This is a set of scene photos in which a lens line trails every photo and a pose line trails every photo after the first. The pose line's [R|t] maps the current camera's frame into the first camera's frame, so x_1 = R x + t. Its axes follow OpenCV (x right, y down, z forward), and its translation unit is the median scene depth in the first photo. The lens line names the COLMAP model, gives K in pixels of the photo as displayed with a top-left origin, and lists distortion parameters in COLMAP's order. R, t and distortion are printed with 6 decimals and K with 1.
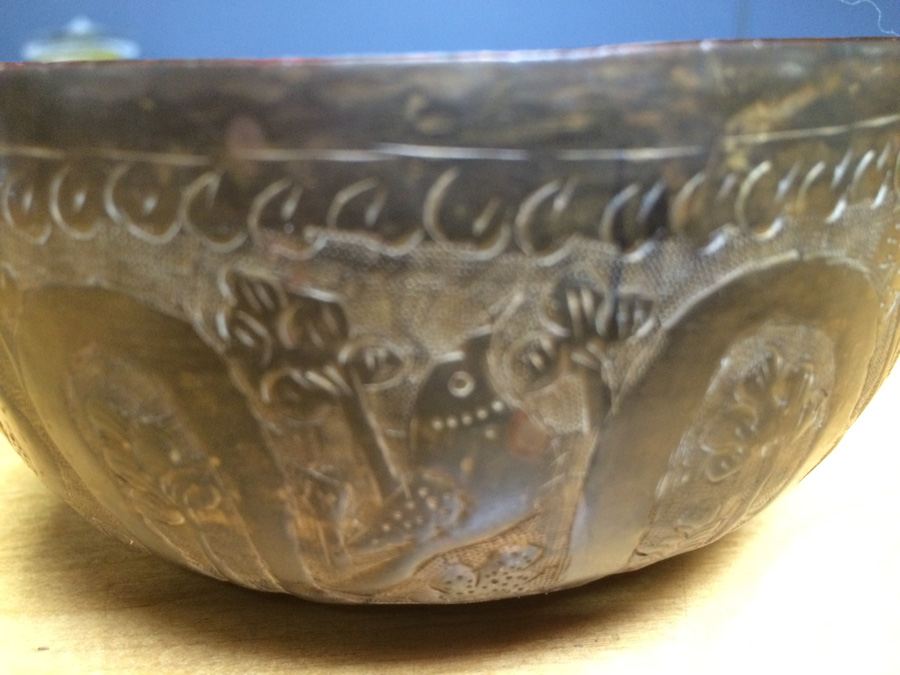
lens RADIAL K [[768.3, 0, 450.0], [0, 768.3, 337.5], [0, 0, 1]] dist [0.063015, -0.126667]
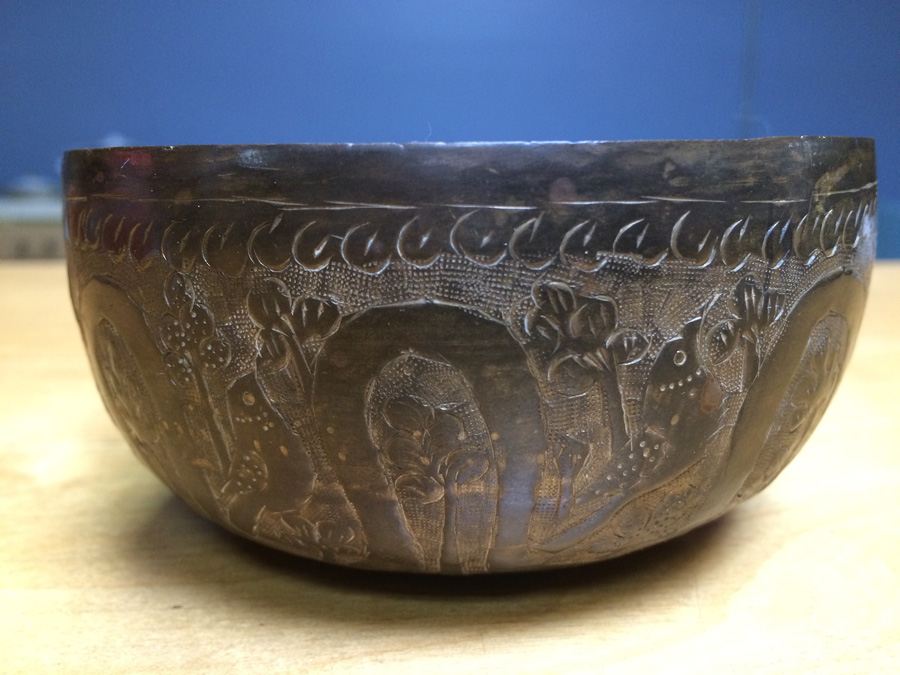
lens RADIAL K [[805.9, 0, 450.0], [0, 805.9, 337.5], [0, 0, 1]] dist [0.123381, -0.271742]
pose [[0.955319, -0.052467, 0.290882, -0.871944], [0.093683, 0.987128, -0.129623, 0.186871], [-0.280337, 0.151082, 0.947937, -0.353804]]
